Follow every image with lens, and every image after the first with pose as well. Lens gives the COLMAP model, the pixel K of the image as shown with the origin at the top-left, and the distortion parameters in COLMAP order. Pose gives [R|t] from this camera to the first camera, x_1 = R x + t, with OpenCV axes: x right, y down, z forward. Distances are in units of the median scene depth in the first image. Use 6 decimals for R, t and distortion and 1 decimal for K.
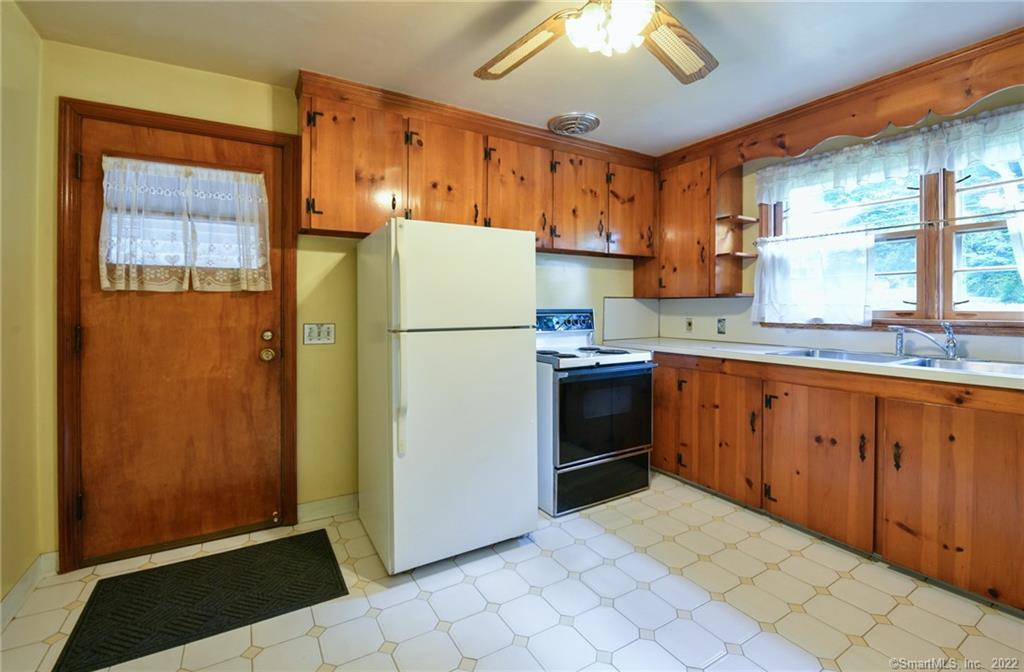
lens RADIAL K [[437.7, 0, 506.5], [0, 437.7, 308.9], [0, 0, 1]] dist [-0.012937, -0.000629]
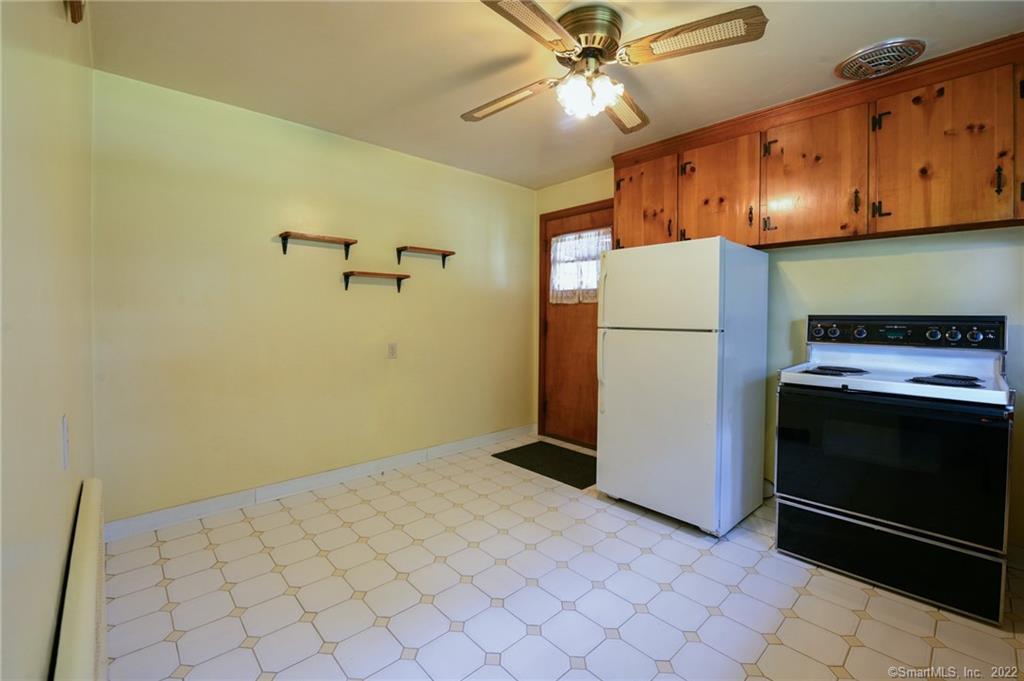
lens RADIAL K [[449.1, 0, 497.4], [0, 449.1, 318.2], [0, 0, 1]] dist [0.000344, -0.006558]
pose [[0.187989, 0.012252, -0.982095, 0.823380], [-0.010342, 0.999891, 0.010495, 0.005174], [0.982117, 0.008183, 0.188095, 0.257852]]
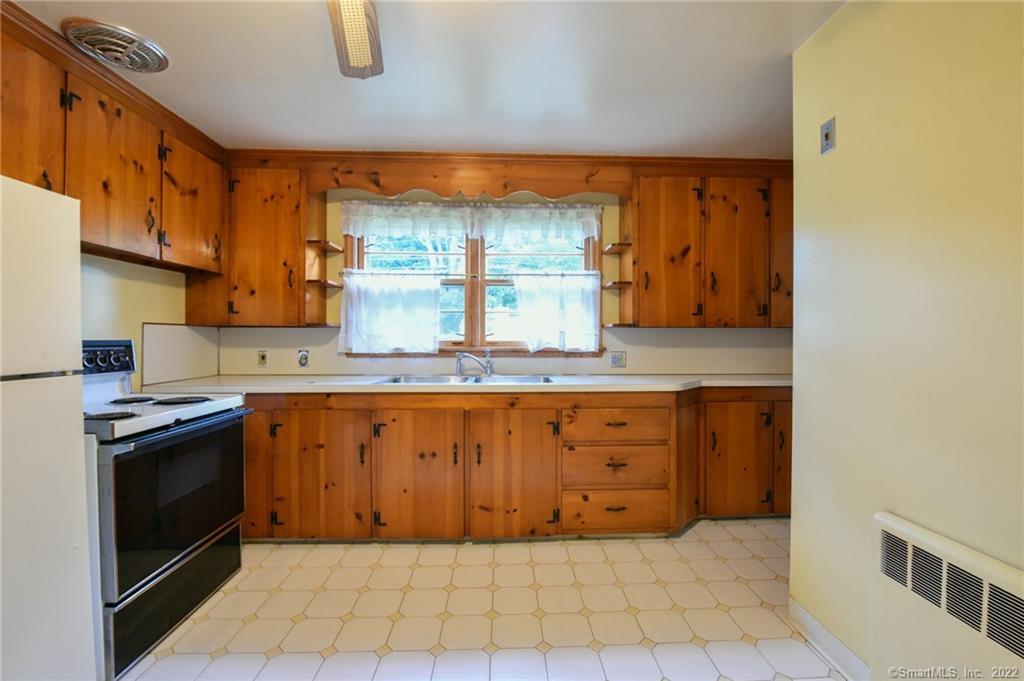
lens RADIAL K [[430.7, 0, 511.6], [0, 430.7, 342.3], [0, 0, 1]] dist [-0.008395, -0.005754]
pose [[0.477817, -0.006247, 0.878437, -0.120694], [0.001865, 0.999980, 0.006097, 0.001136], [-0.878458, -0.001275, 0.477819, 0.222589]]
